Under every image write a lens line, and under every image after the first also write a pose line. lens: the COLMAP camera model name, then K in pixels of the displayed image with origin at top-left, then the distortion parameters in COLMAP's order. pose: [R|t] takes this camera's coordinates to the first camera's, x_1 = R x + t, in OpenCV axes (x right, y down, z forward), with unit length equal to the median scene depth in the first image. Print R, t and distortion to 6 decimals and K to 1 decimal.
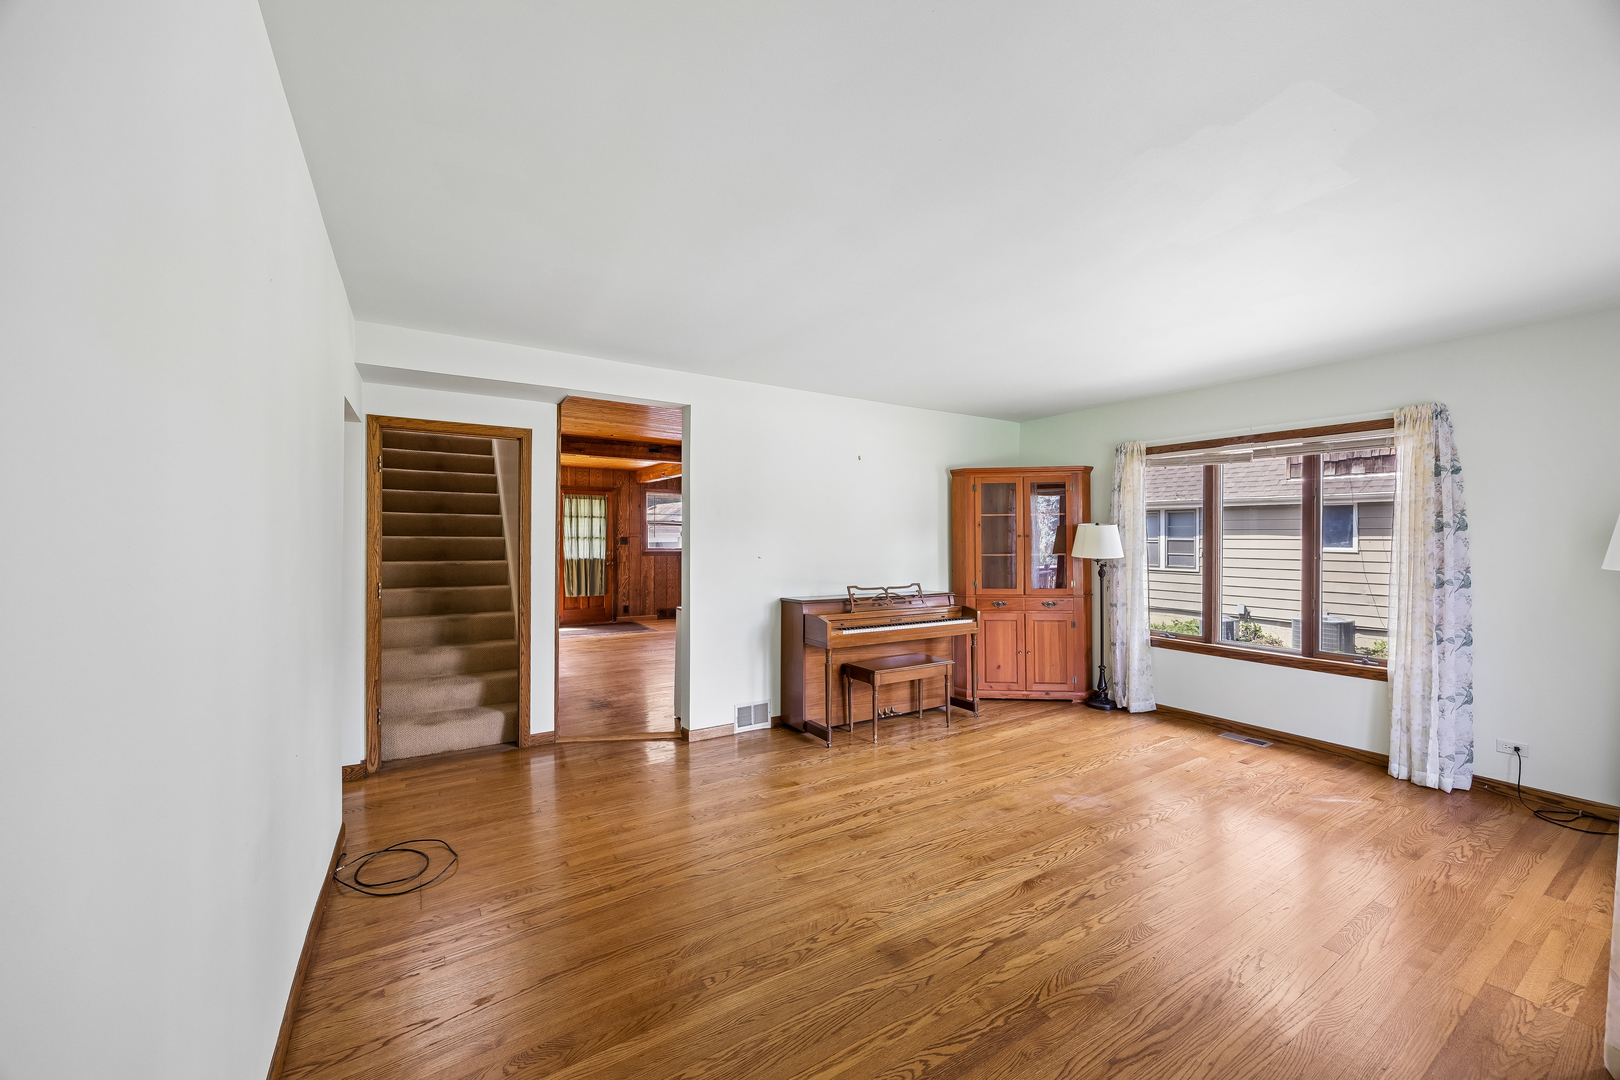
lens RADIAL K [[624.8, 0, 818.2], [0, 624.8, 540.1], [0, 0, 1]] dist [-0.001820, 0.000045]
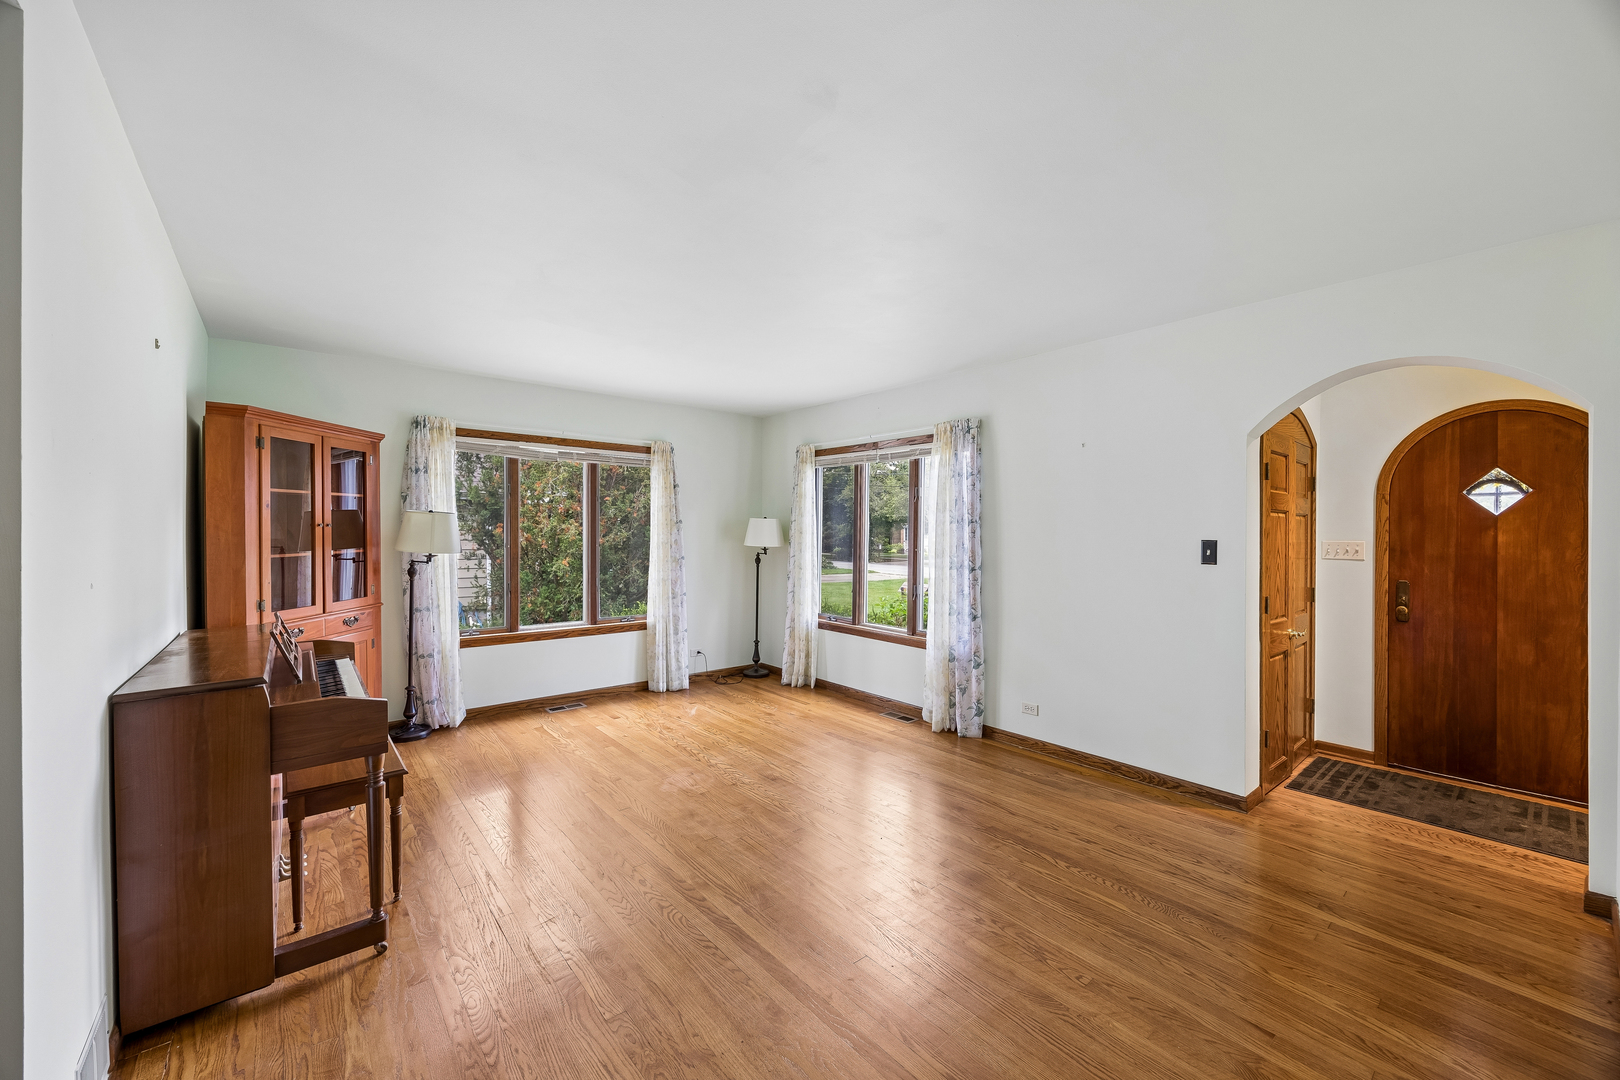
lens RADIAL K [[624.8, 0, 814.4], [0, 624.8, 541.0], [0, 0, 1]] dist [-0.001820, 0.000045]
pose [[-0.125810, -0.016608, 0.991915, -0.554195], [-0.001968, 0.999862, 0.016492, -0.002206], [-0.992052, 0.000122, -0.125825, 0.786404]]
